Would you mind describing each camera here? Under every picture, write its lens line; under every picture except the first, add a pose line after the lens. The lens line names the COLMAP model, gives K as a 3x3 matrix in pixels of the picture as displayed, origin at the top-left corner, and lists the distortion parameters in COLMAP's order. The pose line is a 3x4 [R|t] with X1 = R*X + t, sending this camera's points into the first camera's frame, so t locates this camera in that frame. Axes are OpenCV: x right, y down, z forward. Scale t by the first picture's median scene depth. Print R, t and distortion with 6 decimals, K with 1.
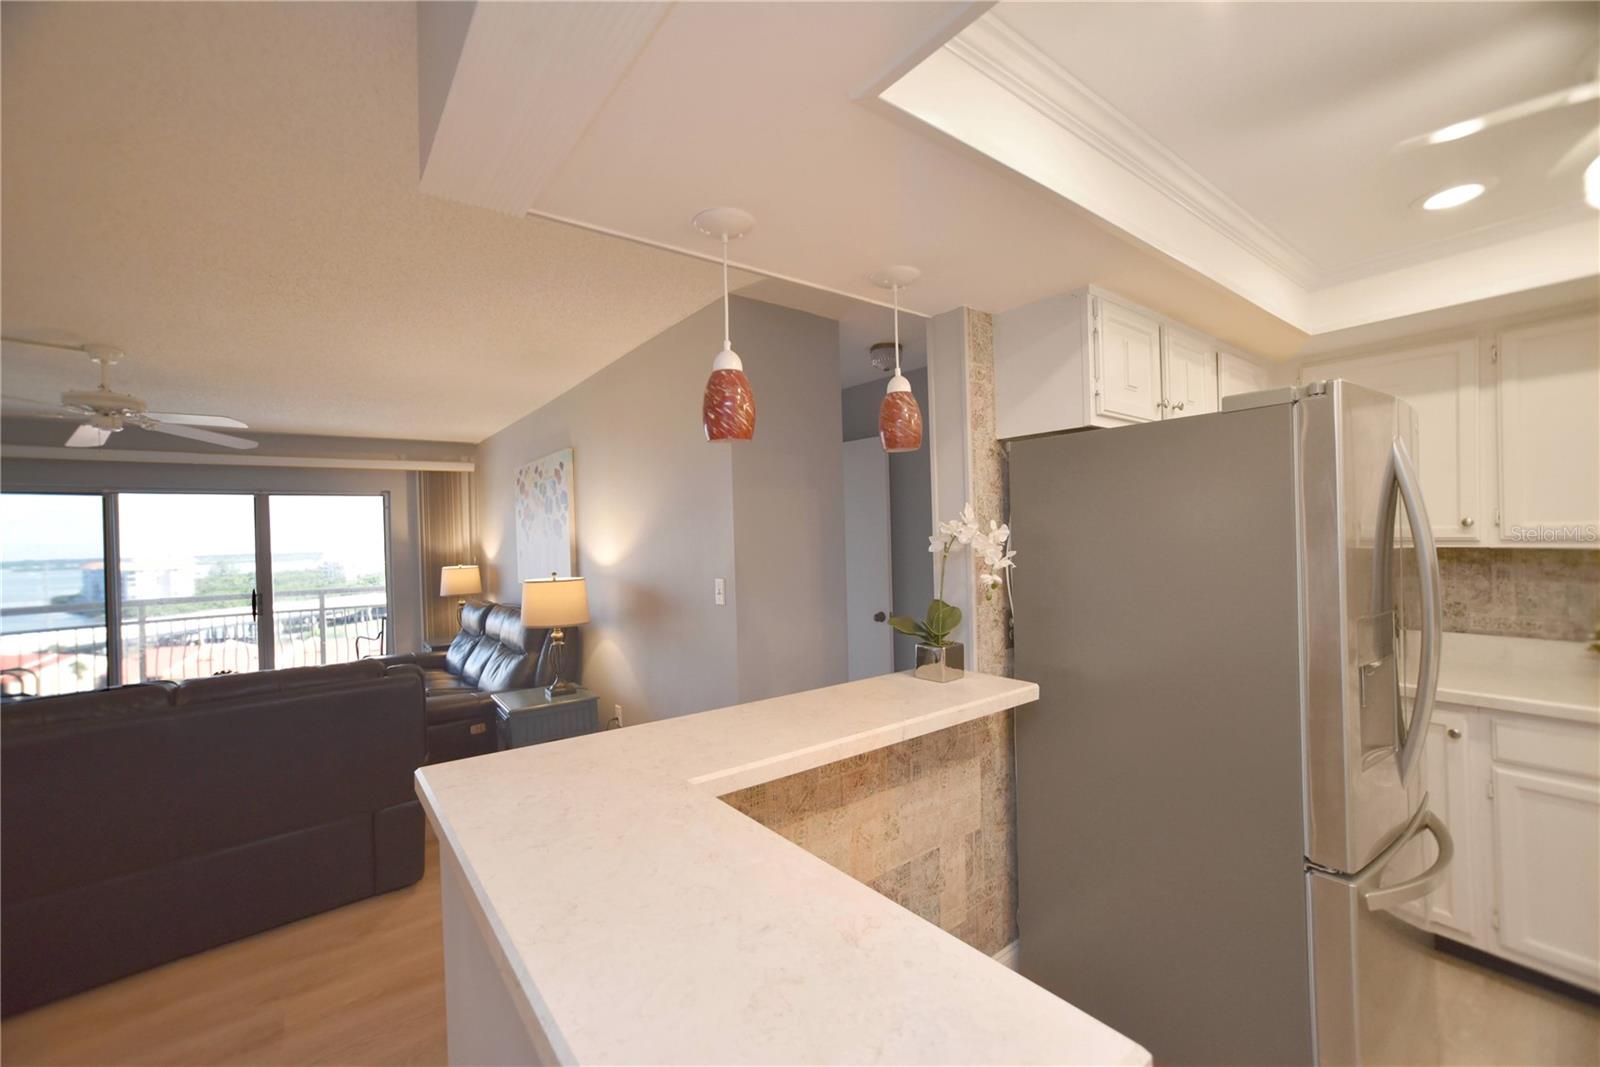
lens RADIAL K [[650.5, 0, 800.0], [0, 650.5, 533.5], [0, 0, 1]] dist [0.015276, 0.000034]
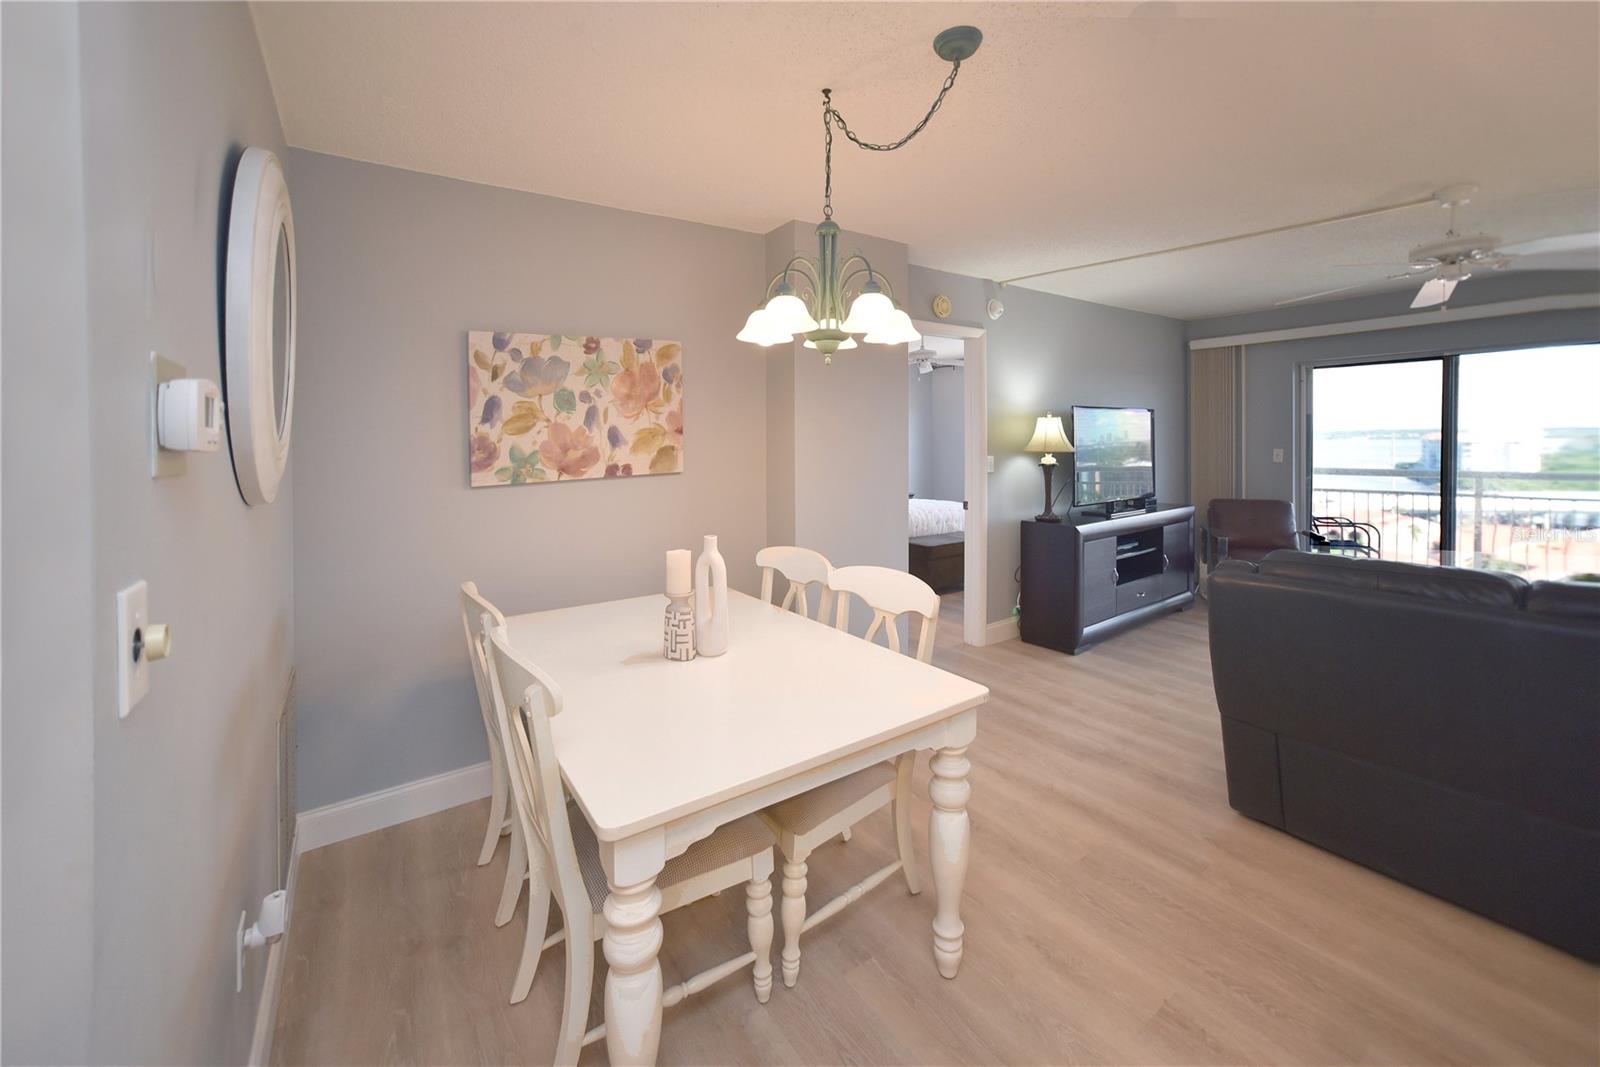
lens RADIAL K [[623.7, 0, 796.7], [0, 623.7, 454.0], [0, 0, 1]] dist [0.001720, 0.000358]
pose [[-0.040656, 0.060369, -0.997348, -0.077546], [0.013564, 0.998114, 0.059863, 0.009815], [0.999081, -0.011095, -0.041398, 0.073519]]
